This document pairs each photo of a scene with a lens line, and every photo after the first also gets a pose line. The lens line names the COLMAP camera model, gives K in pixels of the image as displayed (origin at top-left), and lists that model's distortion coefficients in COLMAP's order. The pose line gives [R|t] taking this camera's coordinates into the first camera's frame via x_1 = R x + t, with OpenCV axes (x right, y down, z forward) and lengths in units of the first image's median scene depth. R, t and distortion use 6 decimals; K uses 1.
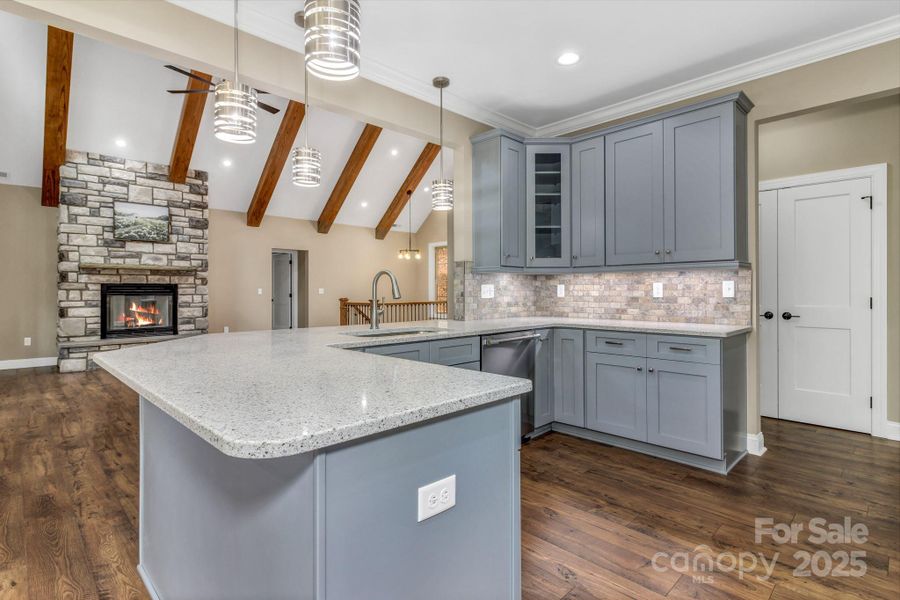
lens RADIAL K [[473.6, 0, 438.9], [0, 473.6, 287.3], [0, 0, 1]] dist [0.032085, 0.000088]
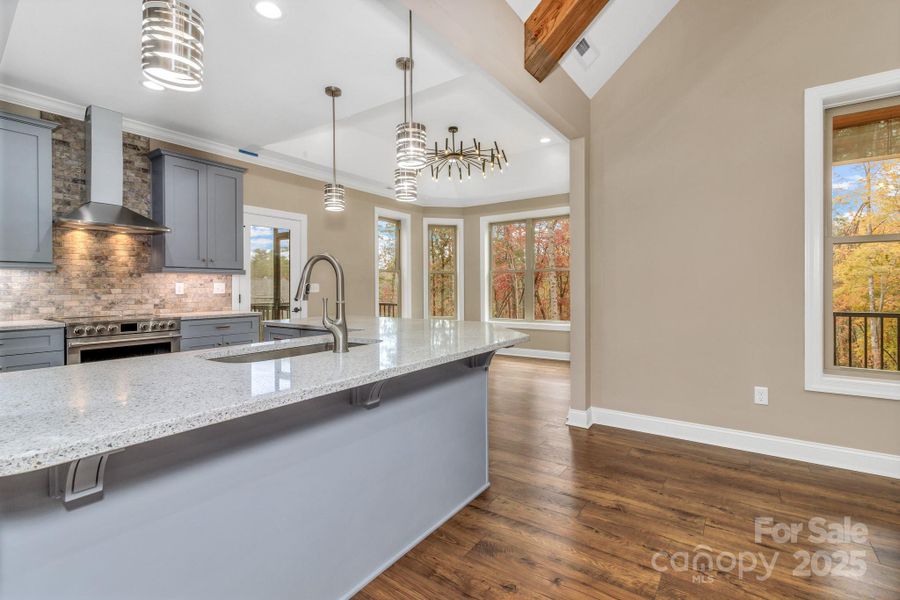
lens RADIAL K [[412.5, 0, 452.2], [0, 412.5, 290.2], [0, 0, 1]] dist [-0.009668, 0.000547]
pose [[-0.982958, 0.010013, -0.183555, -0.076994], [0.011796, 0.999893, -0.008624, 0.004611], [0.183449, -0.010643, -0.982972, 0.689398]]
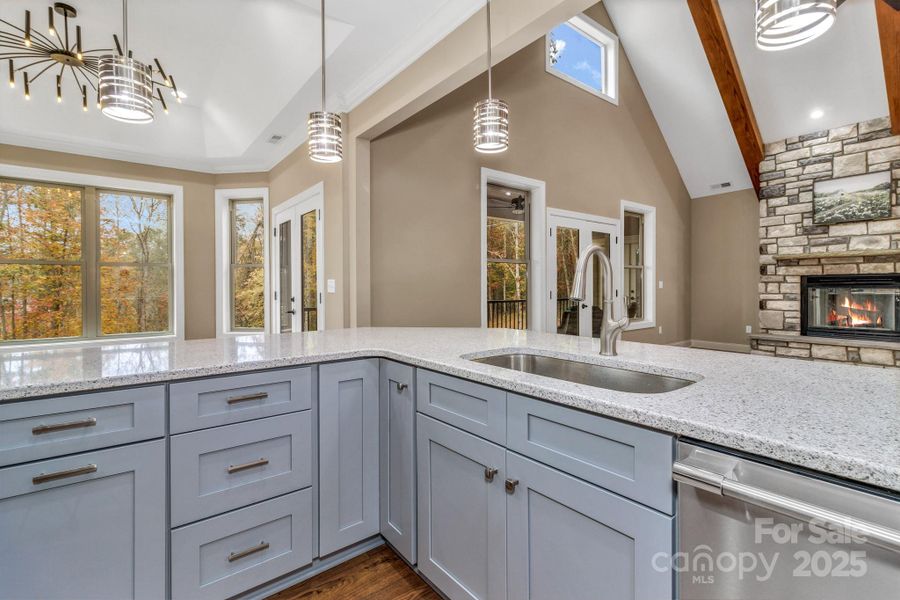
lens RADIAL K [[412.5, 0, 451.2], [0, 412.5, 290.7], [0, 0, 1]] dist [-0.009668, 0.000547]
pose [[-0.101310, 0.014310, -0.994752, 0.149439], [0.019111, 0.999740, 0.012436, -0.001034], [0.994671, -0.017751, -0.101557, 0.408198]]
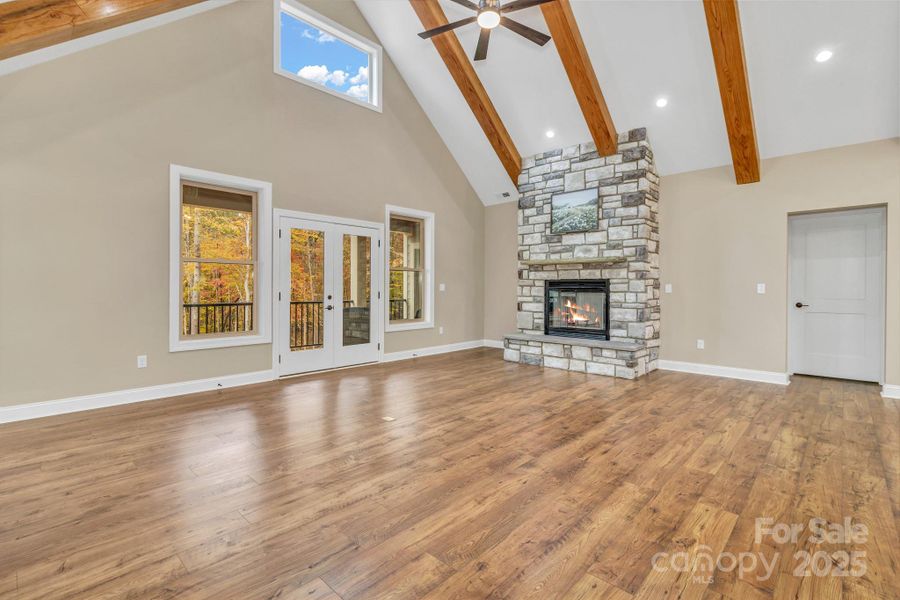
lens RADIAL K [[412.5, 0, 461.8], [0, 412.5, 288.2], [0, 0, 1]] dist [-0.009668, 0.000547]
pose [[0.070046, 0.006045, -0.997525, 0.153032], [0.009018, 0.999937, 0.006693, 0.002522], [0.997503, -0.009464, 0.069987, 0.759997]]
